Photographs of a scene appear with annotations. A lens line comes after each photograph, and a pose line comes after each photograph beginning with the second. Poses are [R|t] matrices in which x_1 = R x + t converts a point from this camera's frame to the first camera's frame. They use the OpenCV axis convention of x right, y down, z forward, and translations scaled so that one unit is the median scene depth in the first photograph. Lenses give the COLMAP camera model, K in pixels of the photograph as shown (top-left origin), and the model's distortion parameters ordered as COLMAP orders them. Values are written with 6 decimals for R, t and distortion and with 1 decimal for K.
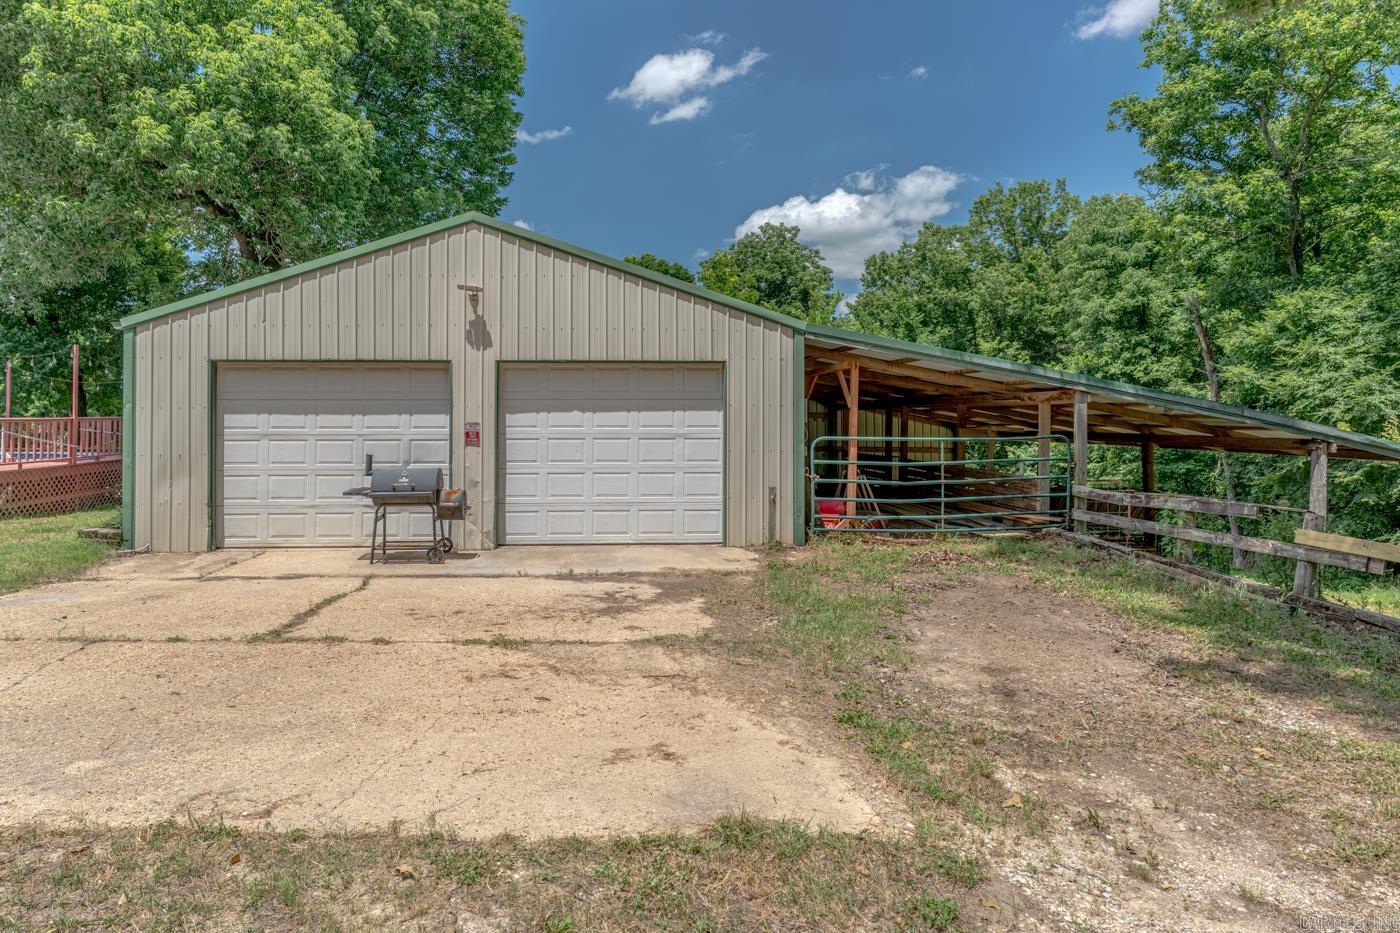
lens RADIAL K [[793.9, 0, 670.2], [0, 793.9, 420.0], [0, 0, 1]] dist [0.000196, 0.000877]
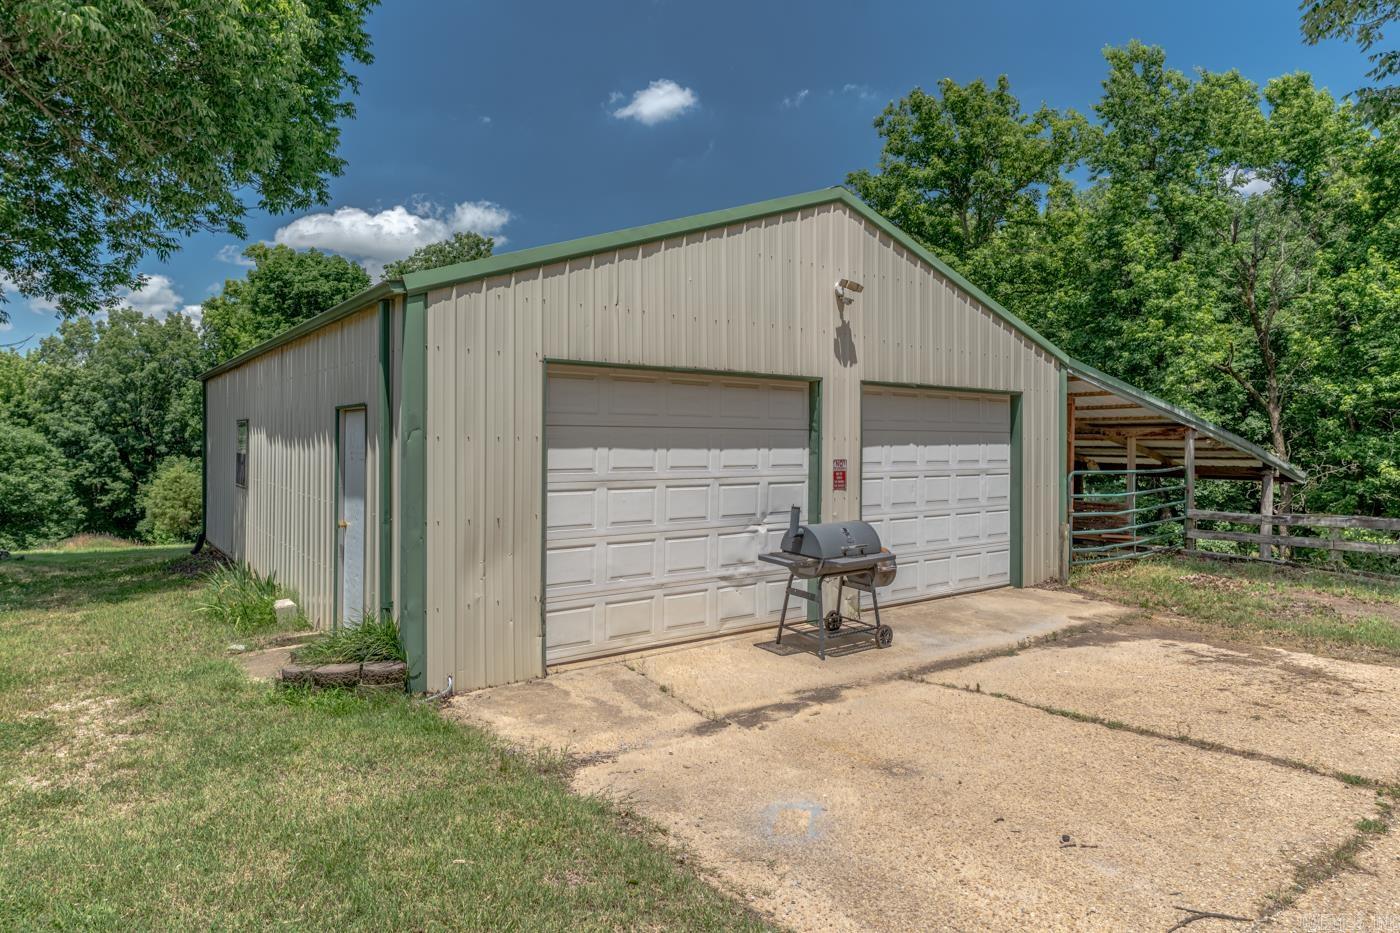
lens RADIAL K [[793.9, 0, 653.7], [0, 793.9, 437.3], [0, 0, 1]] dist [0.000196, 0.000877]
pose [[0.852503, 0.008492, 0.522653, -0.767978], [-0.003748, 0.999942, -0.010134, -0.009194], [-0.522709, 0.006680, 0.852485, 0.412015]]
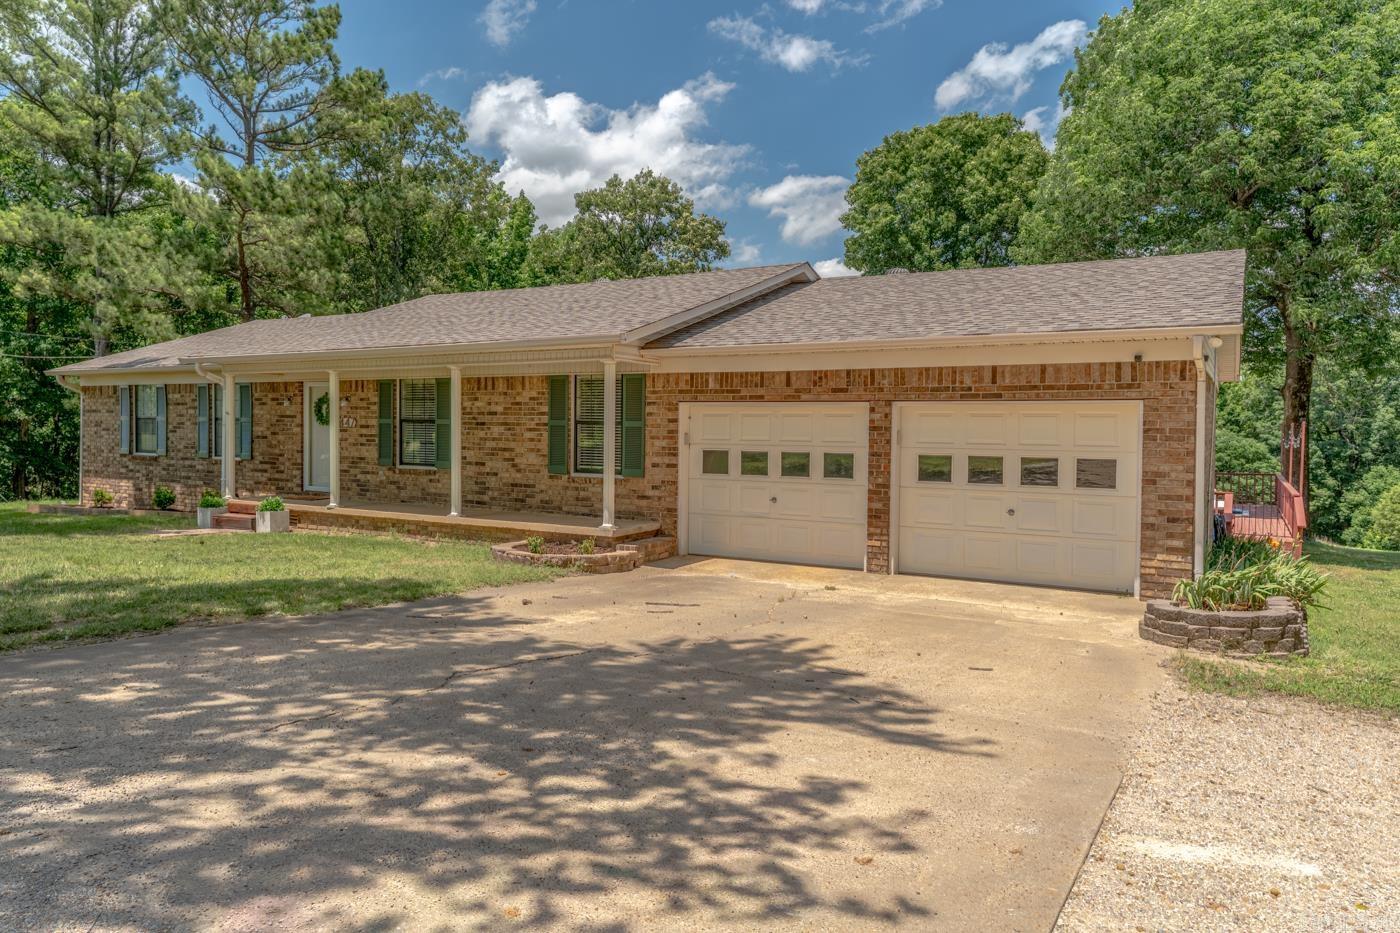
lens RADIAL K [[934.2, 0, 693.0], [0, 934.2, 455.0], [0, 0, 1]] dist [-0.004702, -0.003814]
pose [[0.824562, 0.032826, -0.564819, -1.039003], [-0.018781, 0.999353, 0.030662, -0.107869], [0.565460, -0.014675, 0.824645, -0.994380]]
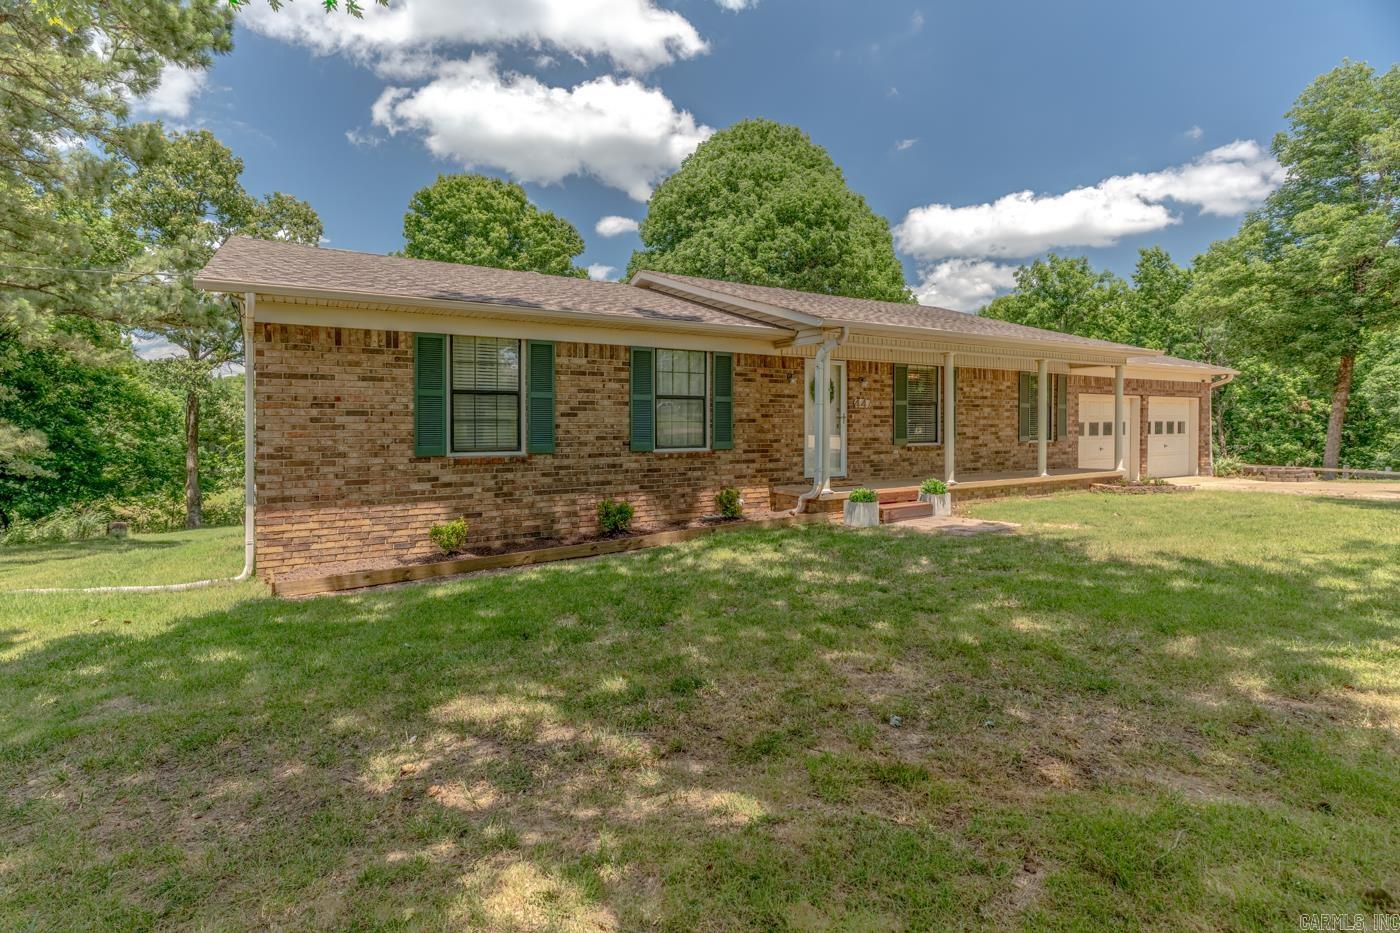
lens RADIAL K [[667.1, 0, 695.8], [0, 667.1, 432.9], [0, 0, 1]] dist [-0.004937, 0.000942]
pose [[0.891938, -0.002418, 0.452151, -3.101320], [0.001320, 0.999995, 0.002744, -0.059423], [-0.452156, -0.001851, 0.891937, -0.898872]]
